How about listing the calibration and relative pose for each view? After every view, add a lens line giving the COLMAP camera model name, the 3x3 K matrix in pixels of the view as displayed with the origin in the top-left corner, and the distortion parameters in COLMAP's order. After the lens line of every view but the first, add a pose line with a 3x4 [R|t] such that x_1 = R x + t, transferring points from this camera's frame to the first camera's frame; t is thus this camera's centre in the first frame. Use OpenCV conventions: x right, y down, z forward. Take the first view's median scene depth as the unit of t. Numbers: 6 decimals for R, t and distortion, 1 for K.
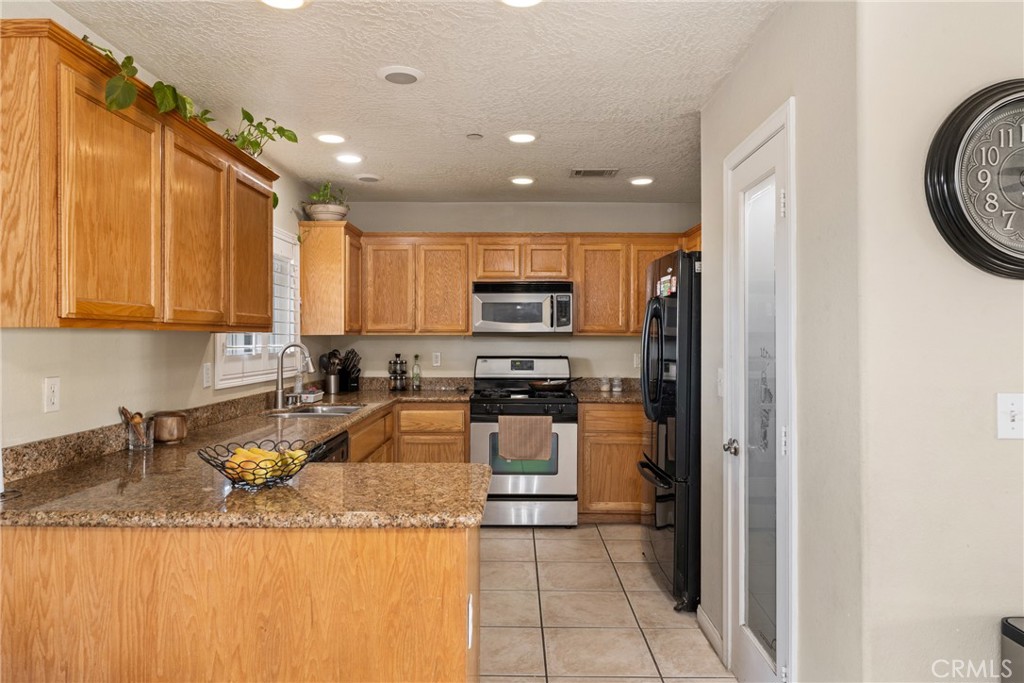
lens RADIAL K [[700.0, 0, 511.4], [0, 700.0, 340.6], [0, 0, 1]] dist [-0.004473, 0.001633]
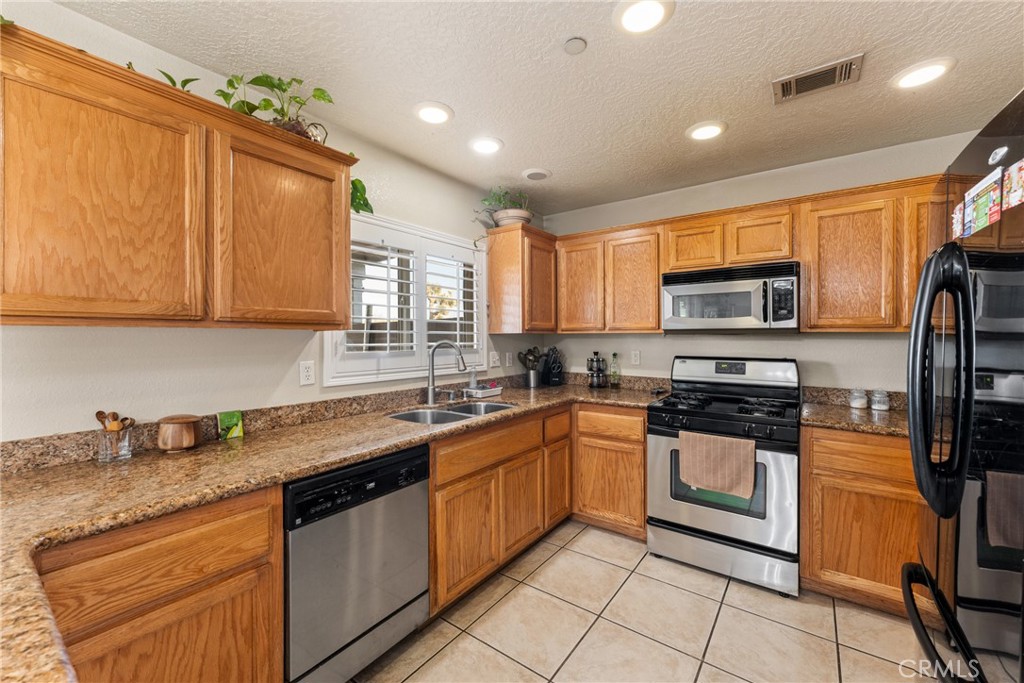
lens RADIAL K [[414.7, 0, 509.4], [0, 414.7, 337.6], [0, 0, 1]] dist [-0.000918, 0.001907]
pose [[0.808107, -0.000399, -0.589036, 0.099429], [-0.001041, 0.999997, -0.002106, -0.000460], [0.589035, 0.002315, 0.808104, 0.453806]]
